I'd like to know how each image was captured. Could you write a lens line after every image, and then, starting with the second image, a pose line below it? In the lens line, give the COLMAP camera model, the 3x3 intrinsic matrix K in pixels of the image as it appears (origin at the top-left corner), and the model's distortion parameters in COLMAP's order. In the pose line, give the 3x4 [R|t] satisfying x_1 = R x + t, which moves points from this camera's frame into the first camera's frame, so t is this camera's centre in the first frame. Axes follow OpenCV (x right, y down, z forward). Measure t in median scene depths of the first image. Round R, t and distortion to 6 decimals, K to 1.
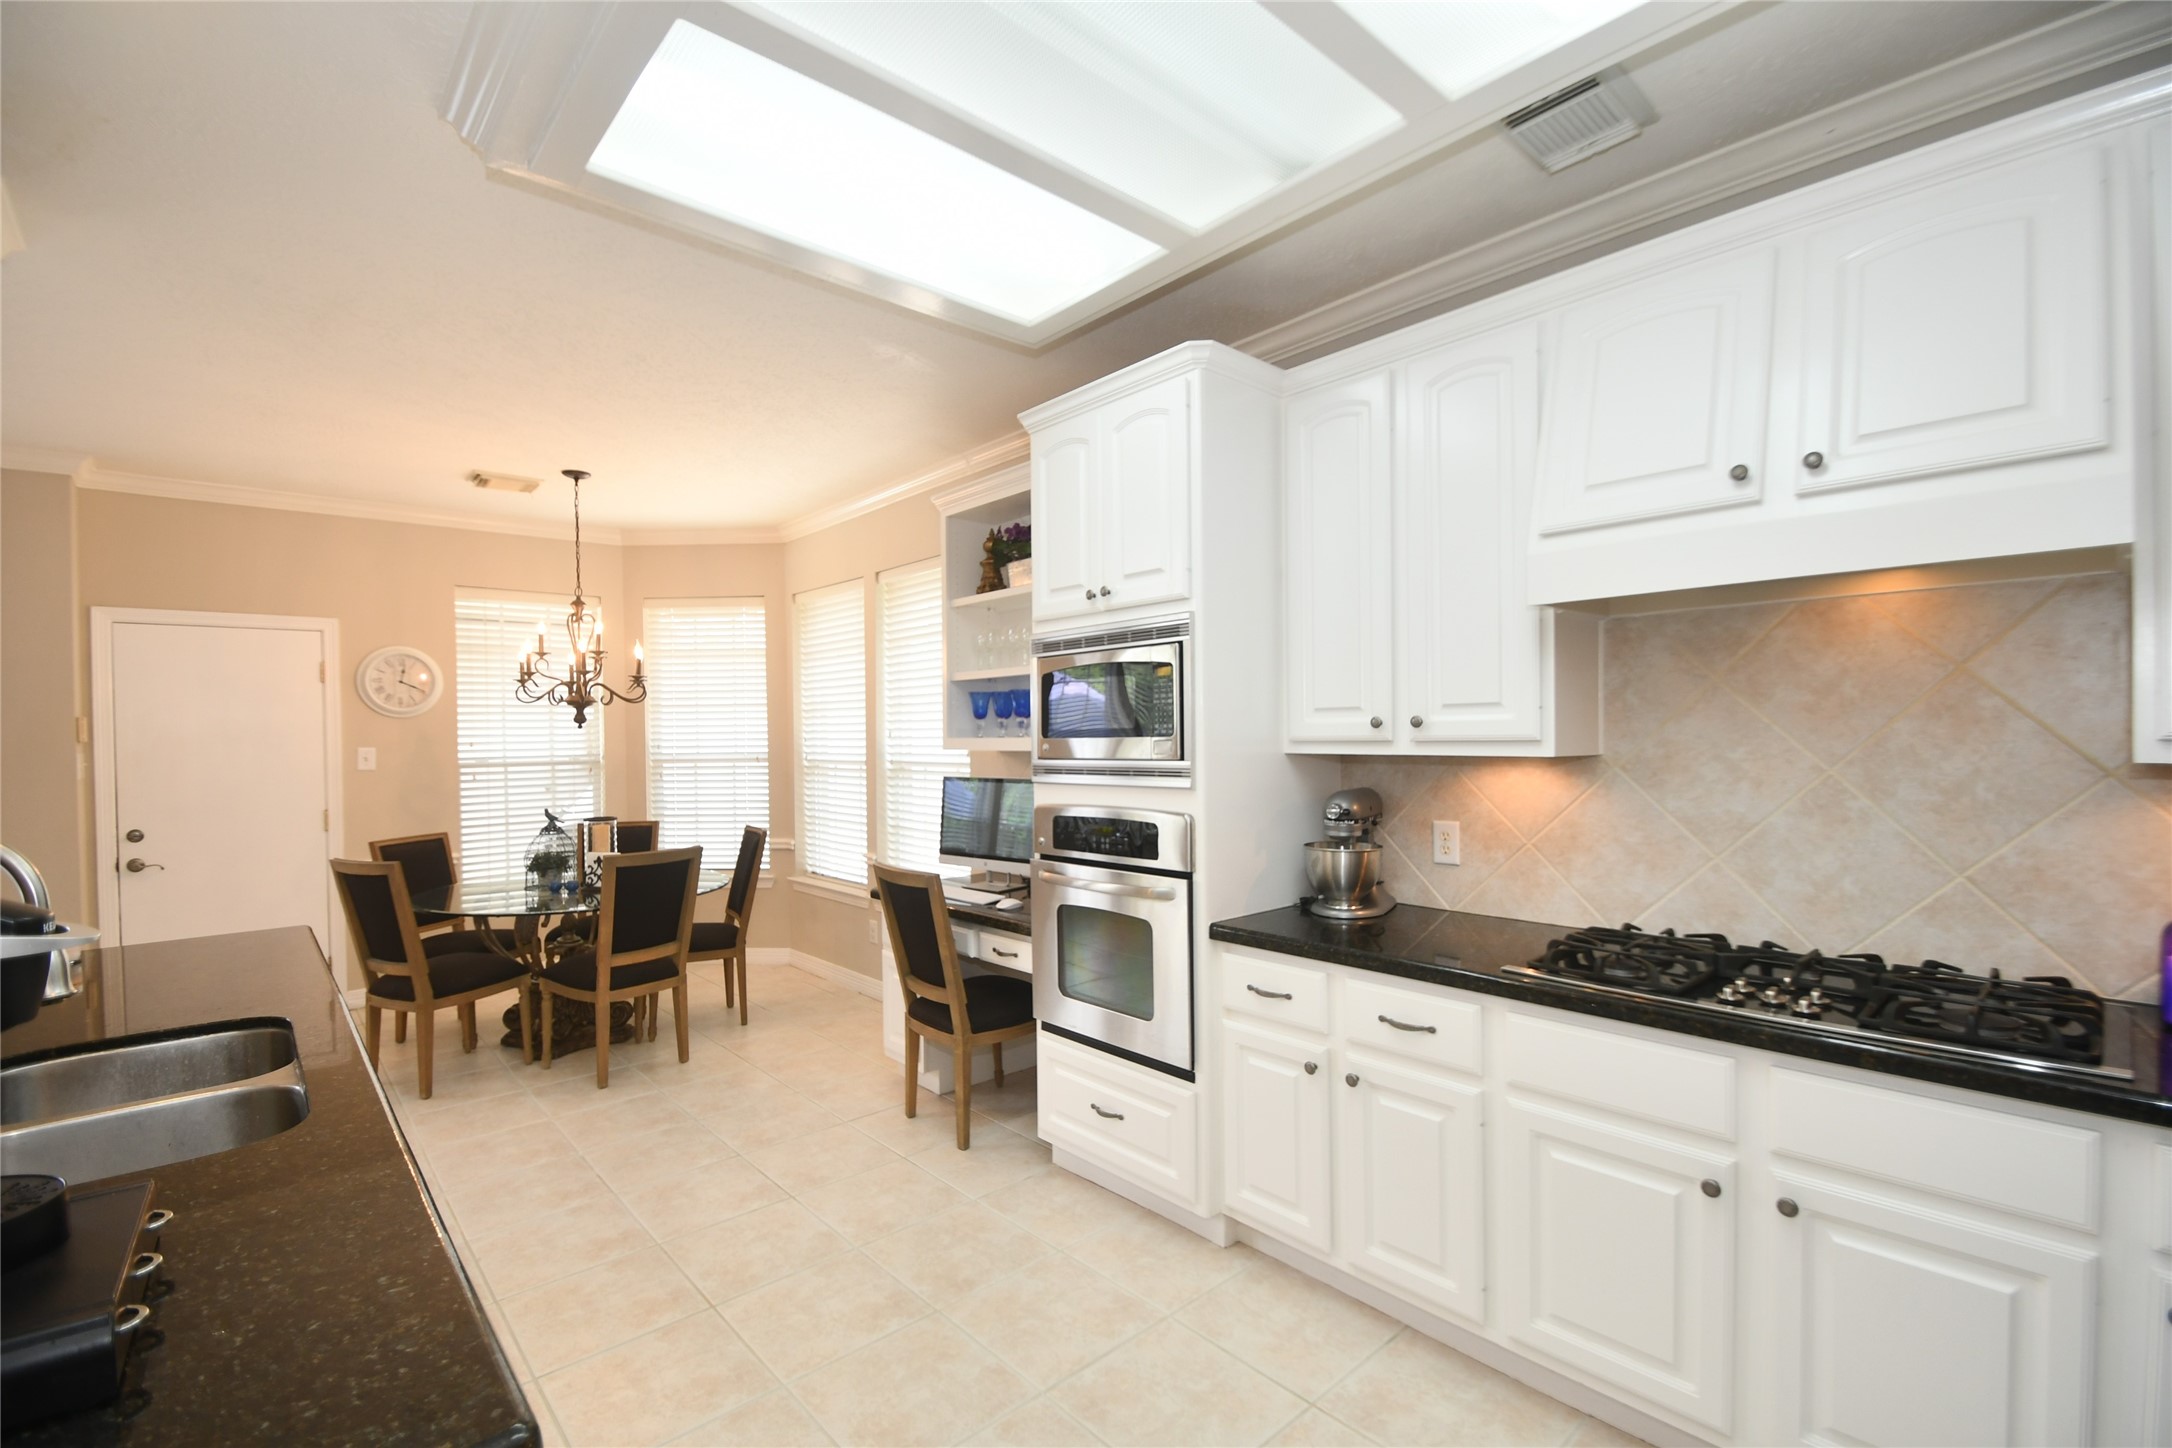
lens RADIAL K [[977.5, 0, 1083.4], [0, 977.5, 733.3], [0, 0, 1]] dist [0.000963, -0.000213]
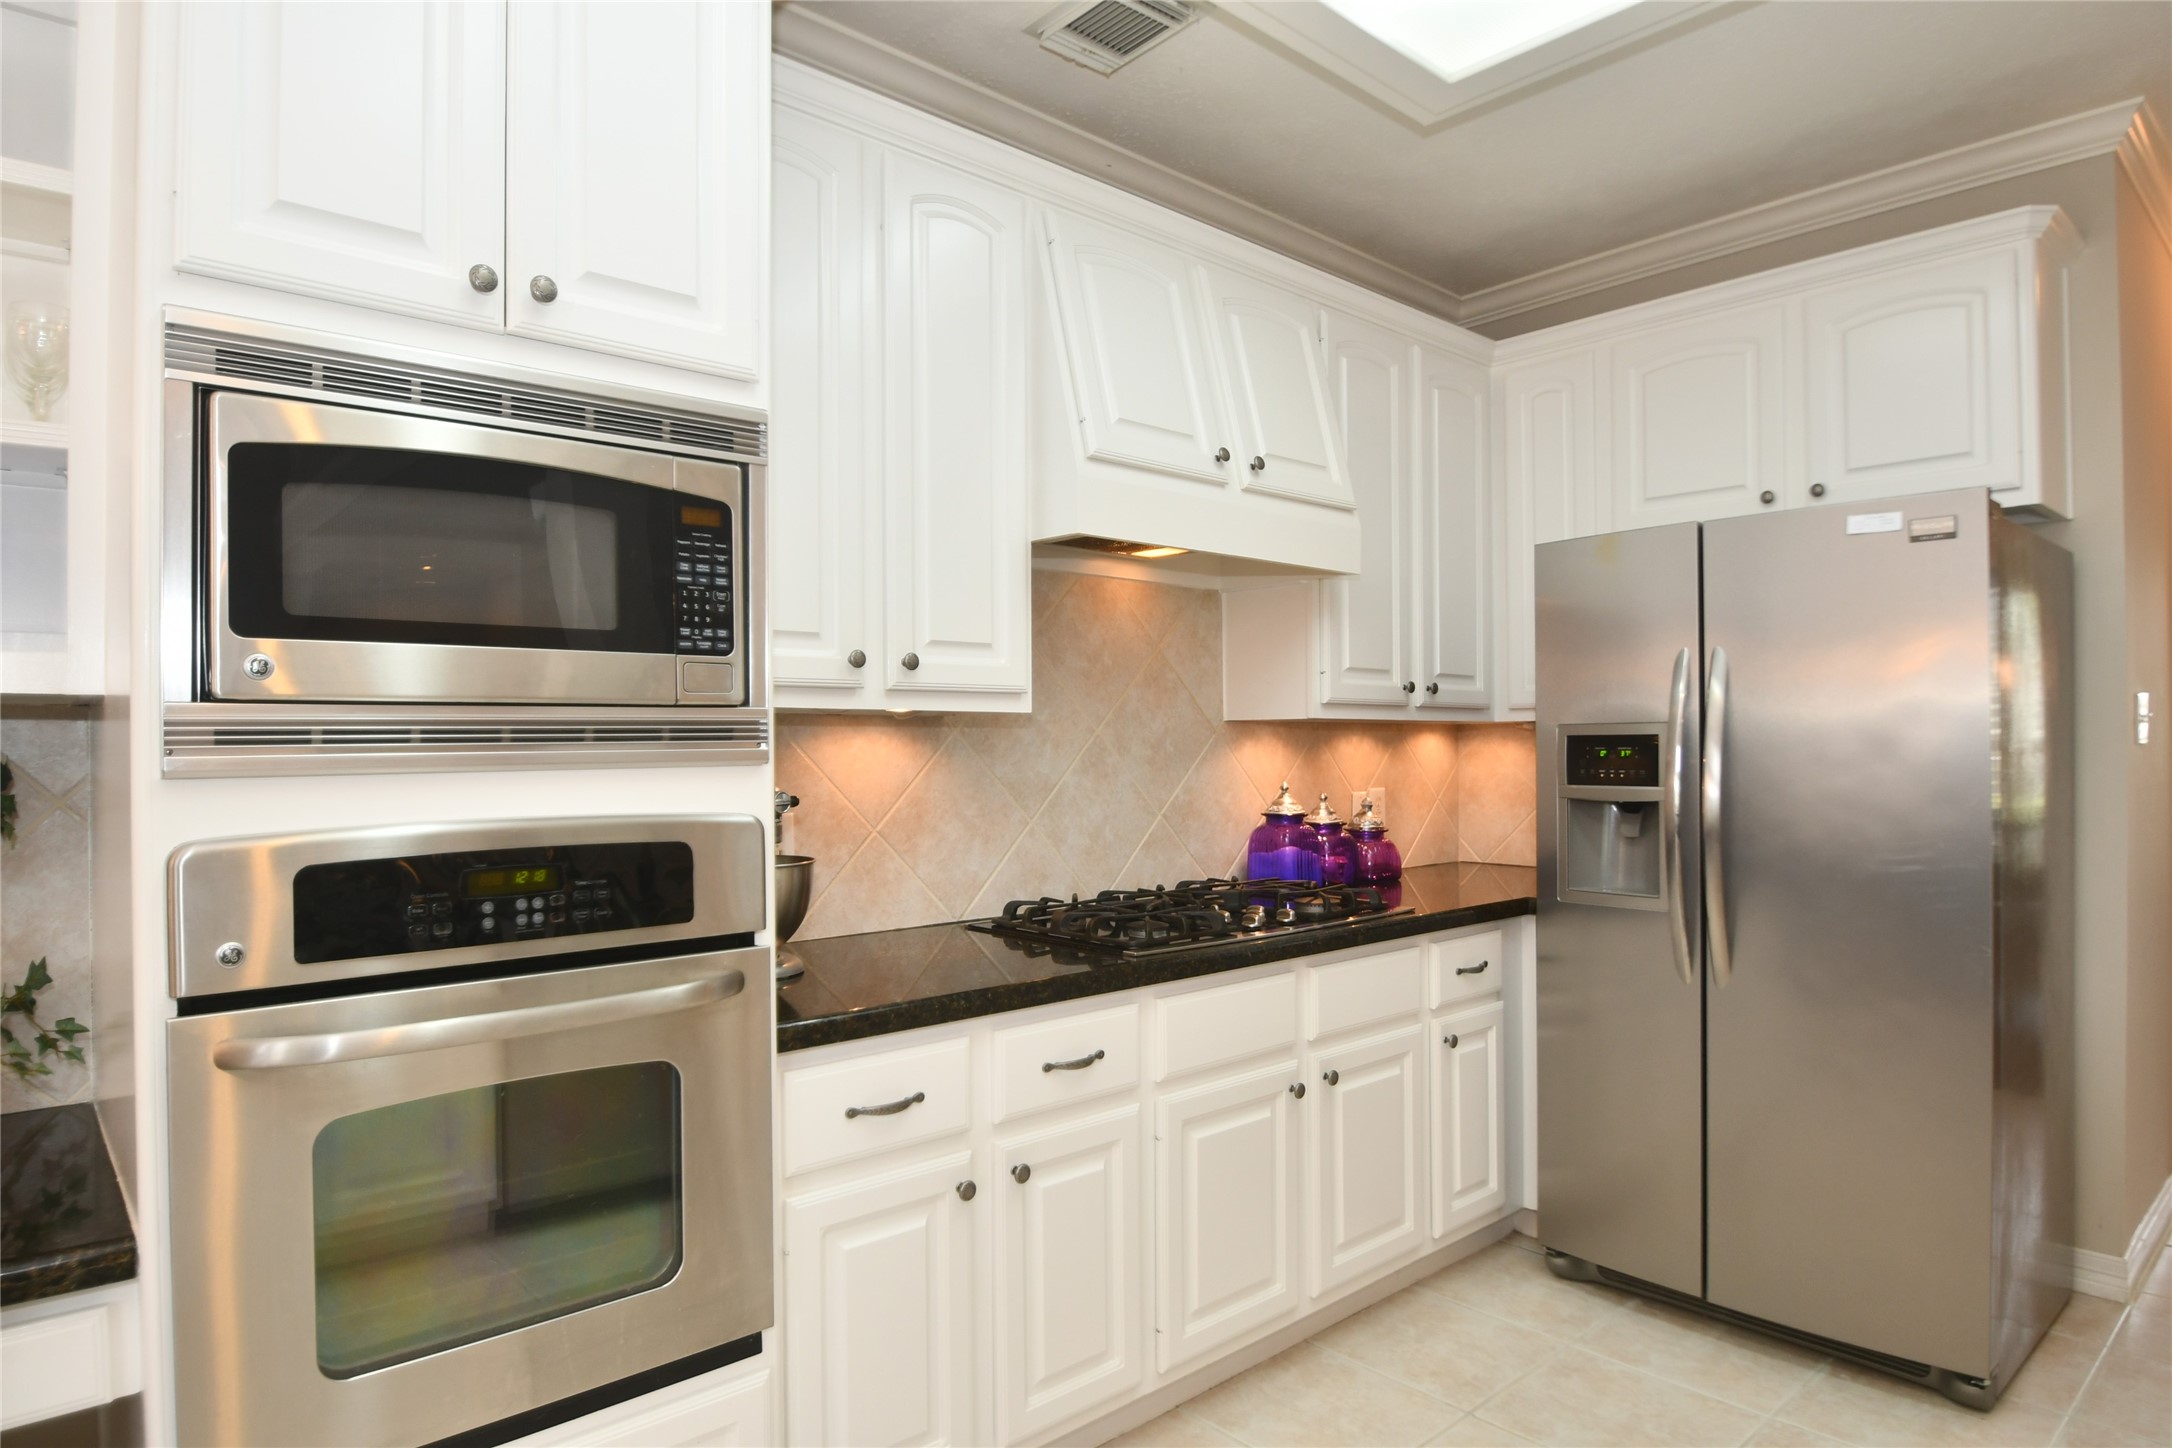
lens RADIAL K [[1235.8, 0, 1083.8], [0, 1235.8, 732.8], [0, 0, 1]] dist [-0.027307, -0.000542]
pose [[-0.000194, 0.017656, 0.999844, -0.583746], [0.004655, 0.999833, -0.017655, 0.059471], [-0.999989, 0.004651, -0.000276, 0.935895]]
